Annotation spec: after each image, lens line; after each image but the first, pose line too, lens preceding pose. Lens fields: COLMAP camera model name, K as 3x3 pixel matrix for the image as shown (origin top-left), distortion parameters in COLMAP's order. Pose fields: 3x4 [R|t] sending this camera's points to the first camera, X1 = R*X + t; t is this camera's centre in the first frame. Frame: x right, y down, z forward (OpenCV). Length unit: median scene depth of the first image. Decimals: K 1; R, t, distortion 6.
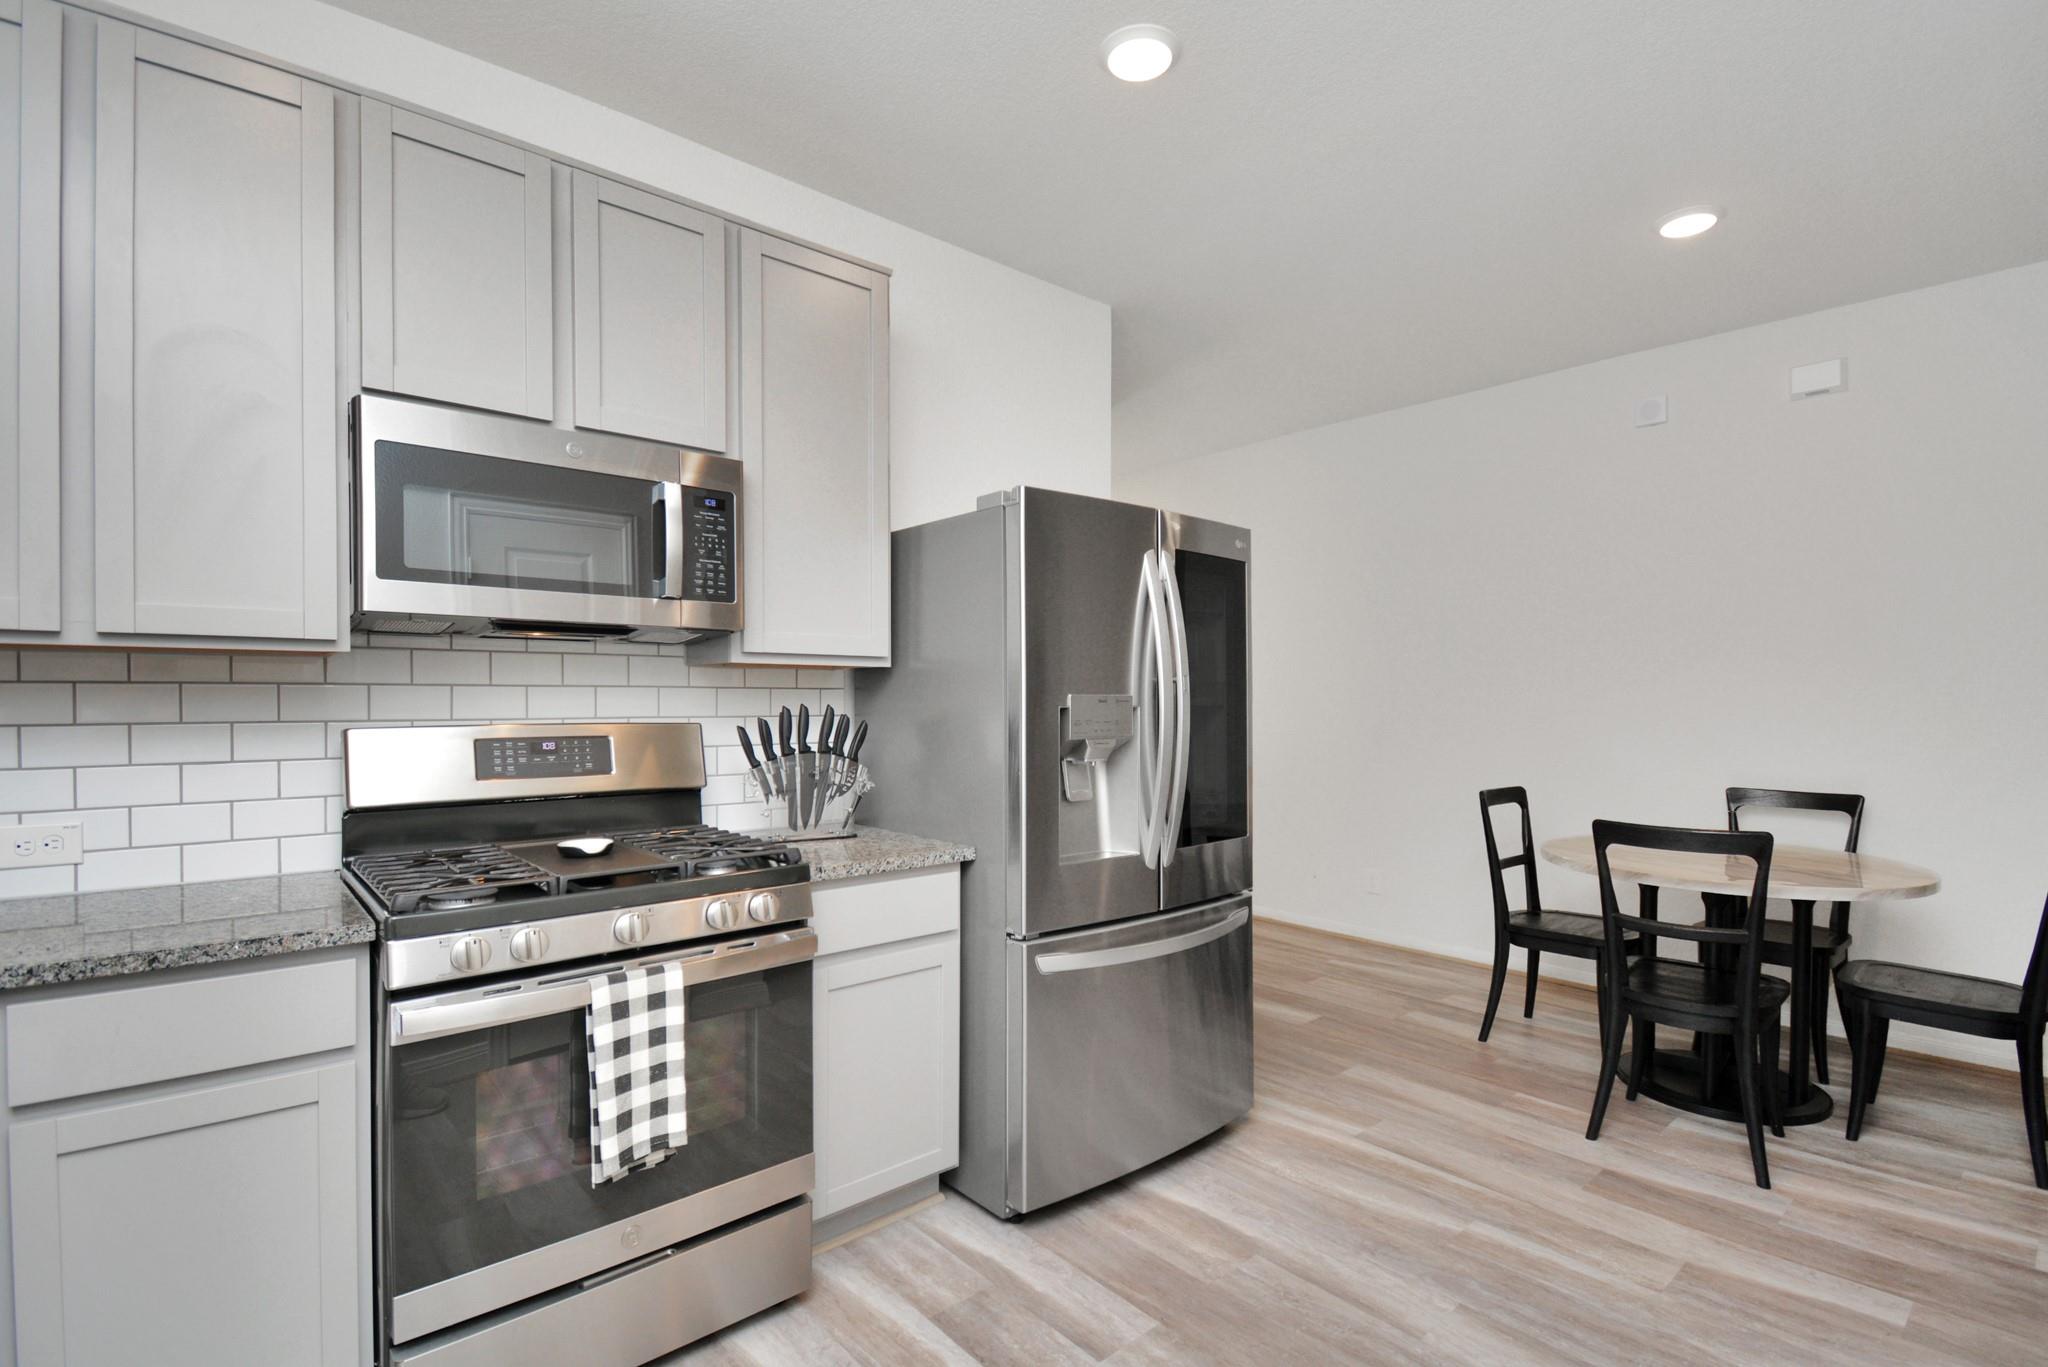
lens RADIAL K [[938.5, 0, 1087.2], [0, 938.5, 715.8], [0, 0, 1]] dist [-0.015633, 0.001518]
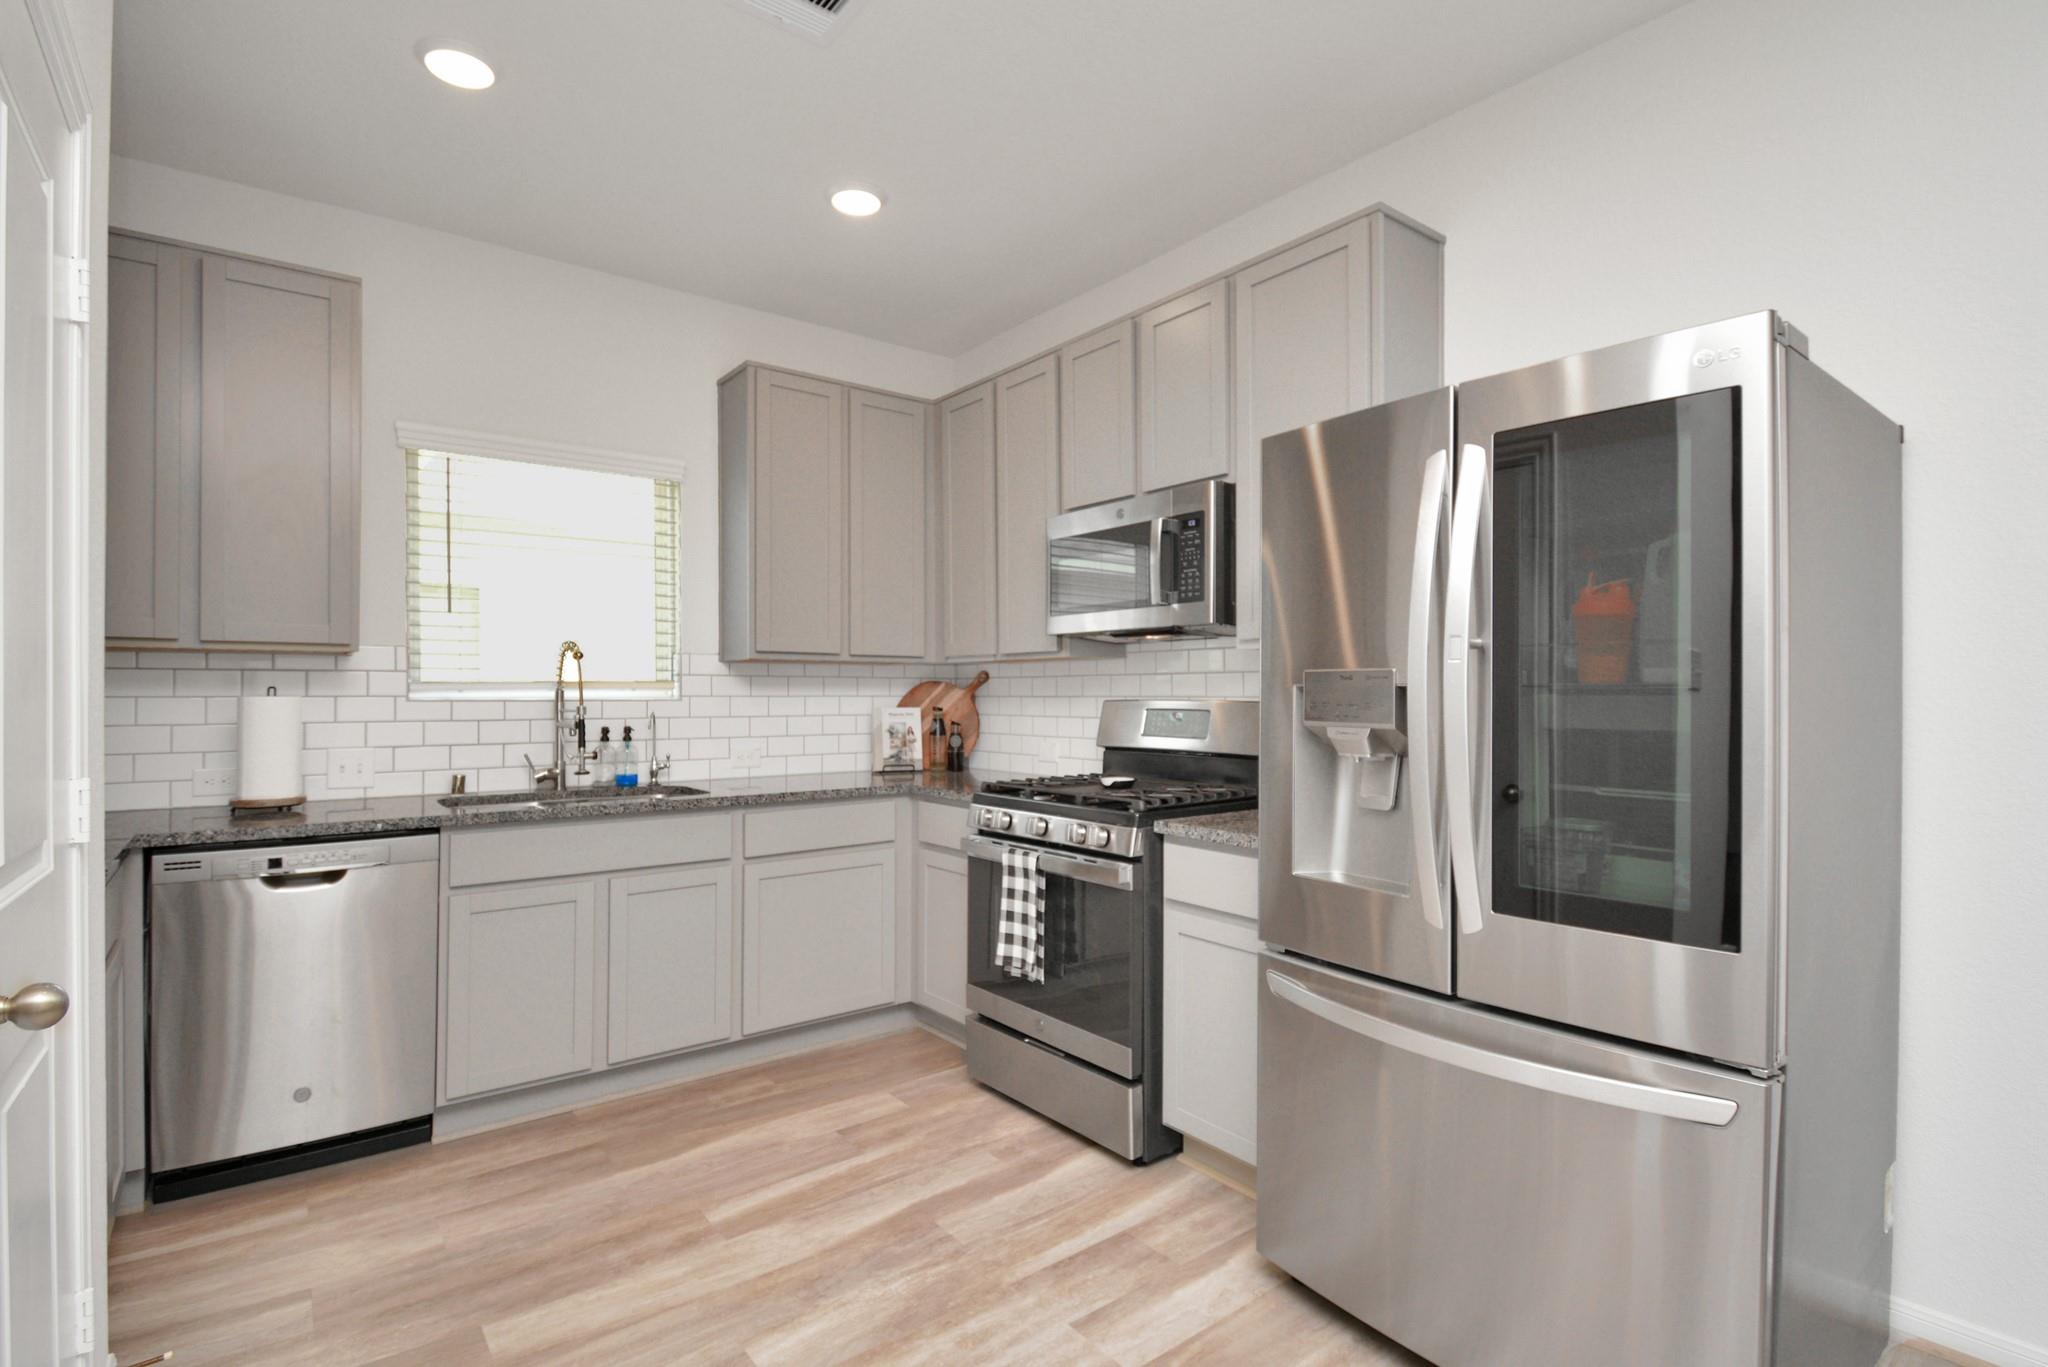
lens RADIAL K [[1031.2, 0, 1024.8], [0, 1031.2, 681.0], [0, 0, 1]] dist [0.003609, -0.006224]
pose [[-0.107449, -0.008037, -0.994178, 1.035407], [-0.008699, 0.999937, -0.007144, -0.005105], [0.994173, 0.007881, -0.107512, 0.964172]]
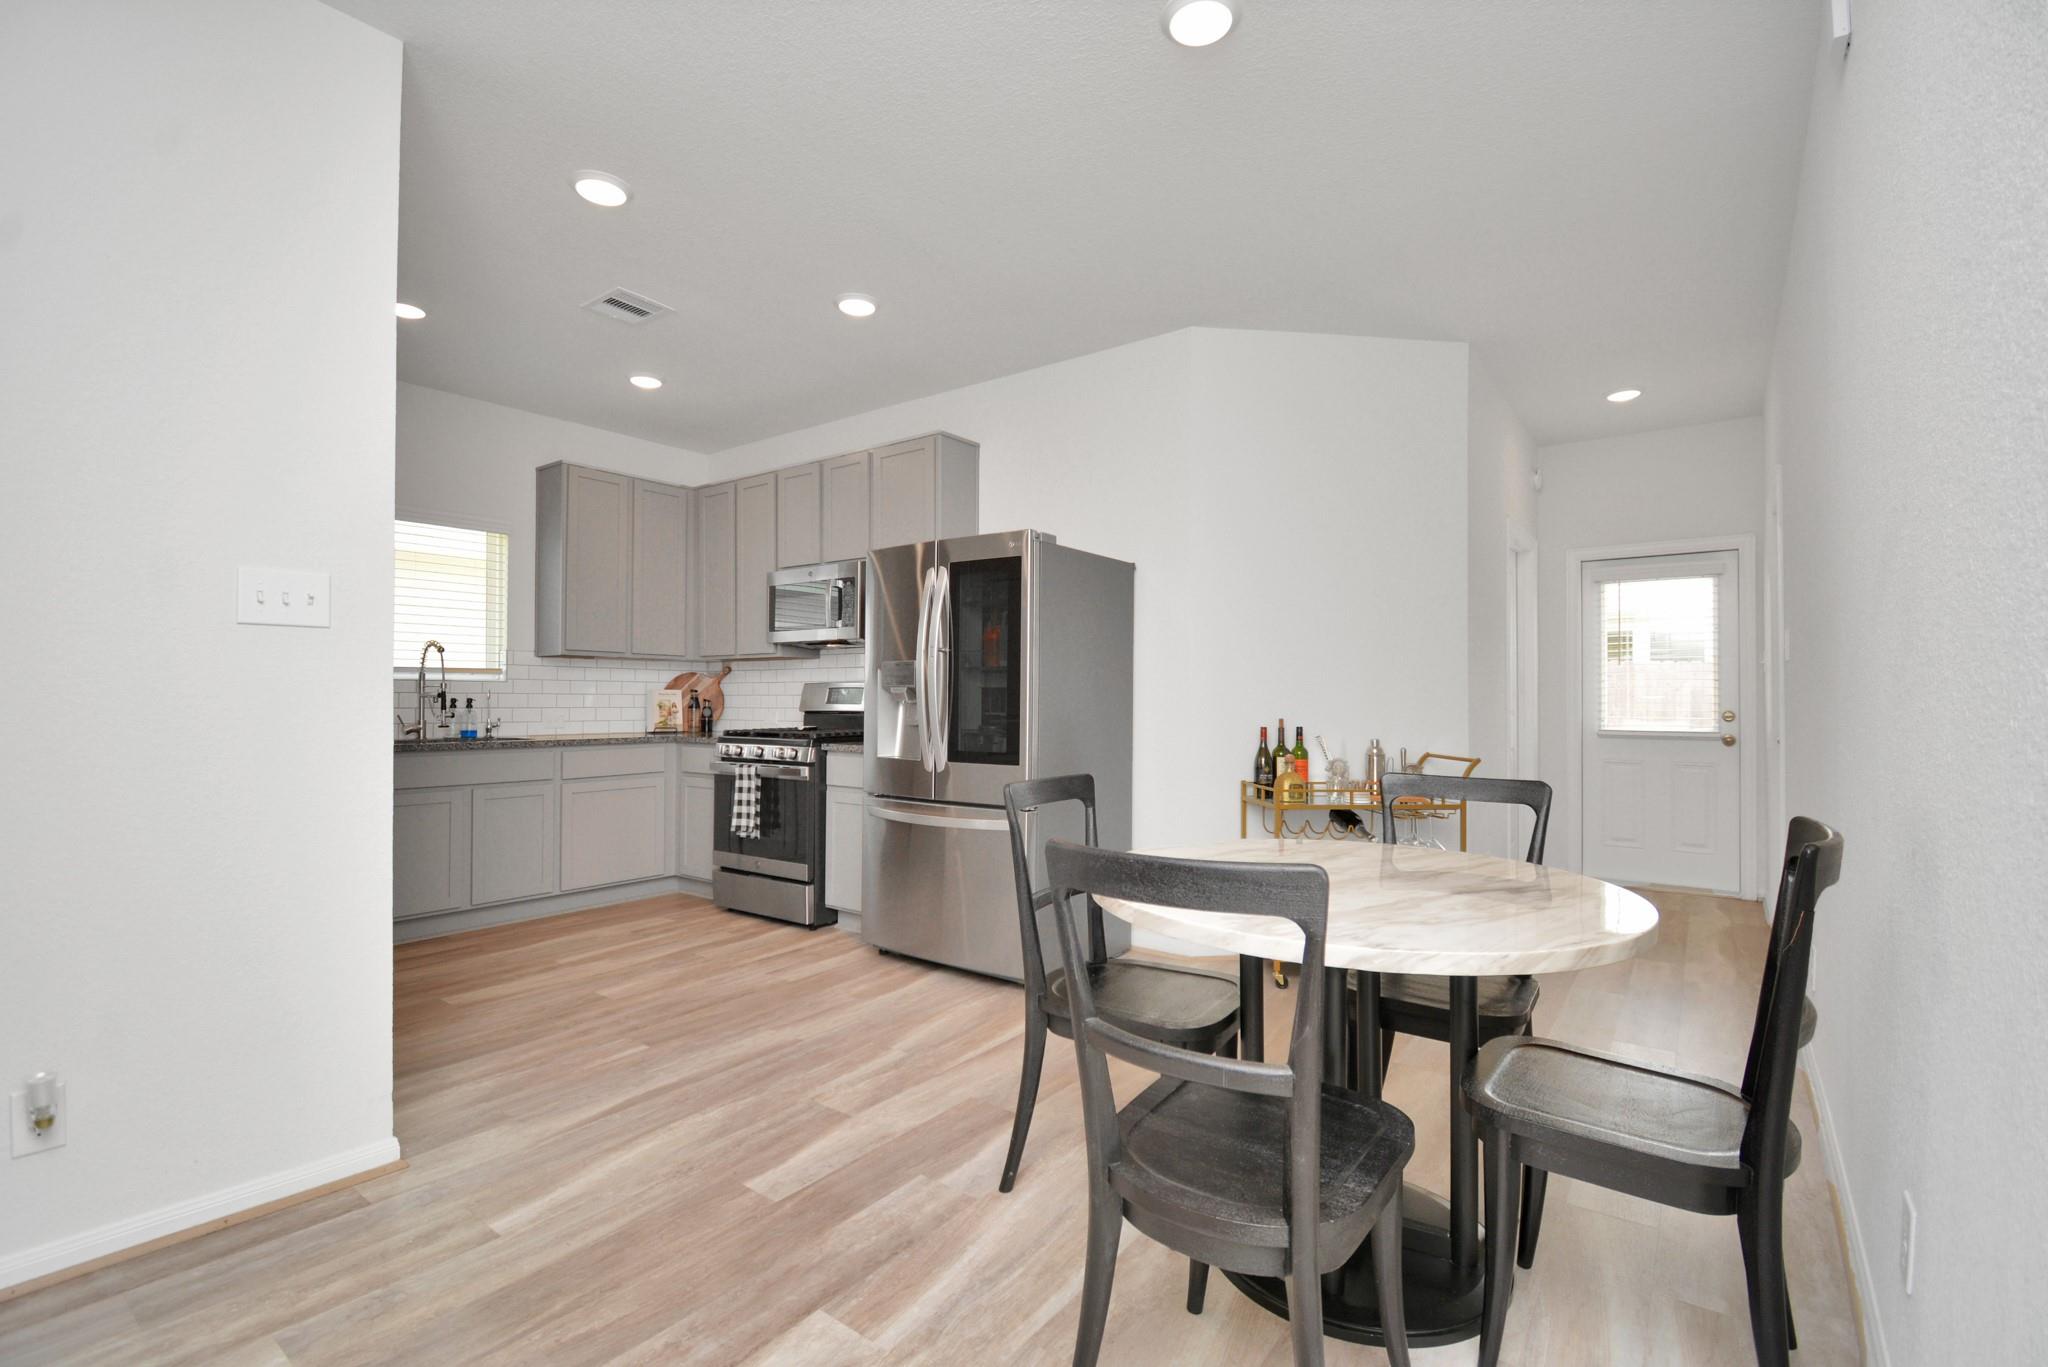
lens RADIAL K [[938.5, 0, 1119.3], [0, 938.5, 688.9], [0, 0, 1]] dist [-0.015633, 0.001518]
pose [[0.238071, -0.008542, -0.971210, 2.058824], [-0.011517, 0.999866, -0.011617, 0.049884], [0.971179, 0.013951, 0.237941, 1.145716]]
